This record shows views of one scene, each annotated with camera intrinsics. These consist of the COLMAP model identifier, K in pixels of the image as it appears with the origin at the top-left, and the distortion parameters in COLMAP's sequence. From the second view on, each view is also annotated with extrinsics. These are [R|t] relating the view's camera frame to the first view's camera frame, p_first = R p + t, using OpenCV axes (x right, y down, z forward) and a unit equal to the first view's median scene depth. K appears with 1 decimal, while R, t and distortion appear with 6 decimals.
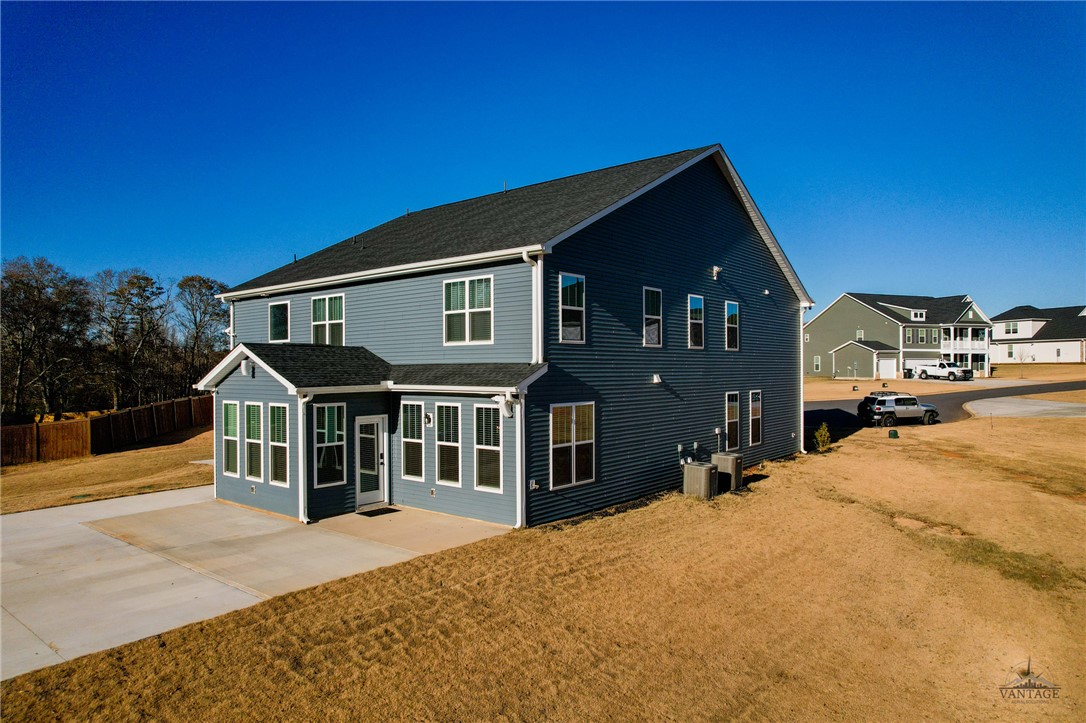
lens RADIAL K [[677.6, 0, 544.3], [0, 677.6, 373.1], [0, 0, 1]] dist [-0.008215, 0.000811]
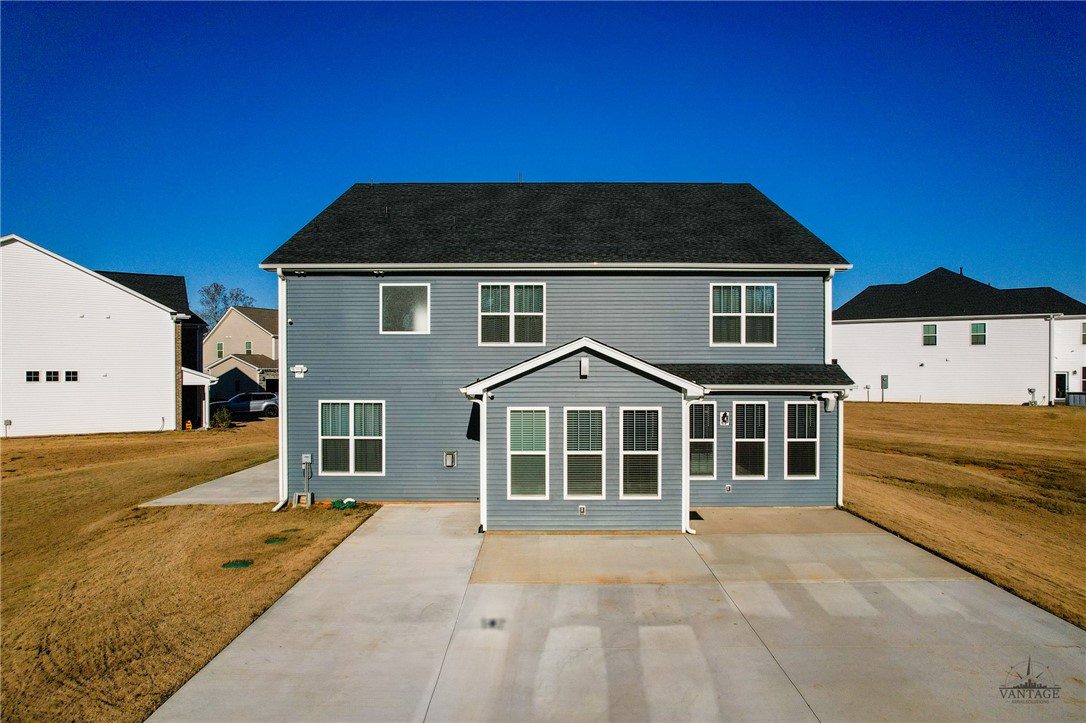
lens RADIAL K [[677.6, 0, 544.3], [0, 677.6, 373.1], [0, 0, 1]] dist [-0.008215, 0.000811]
pose [[0.763176, 0.004341, 0.646176, -1.041221], [0.000431, 0.999974, -0.007227, 0.007506], [-0.646191, 0.005795, 0.763154, 0.394864]]
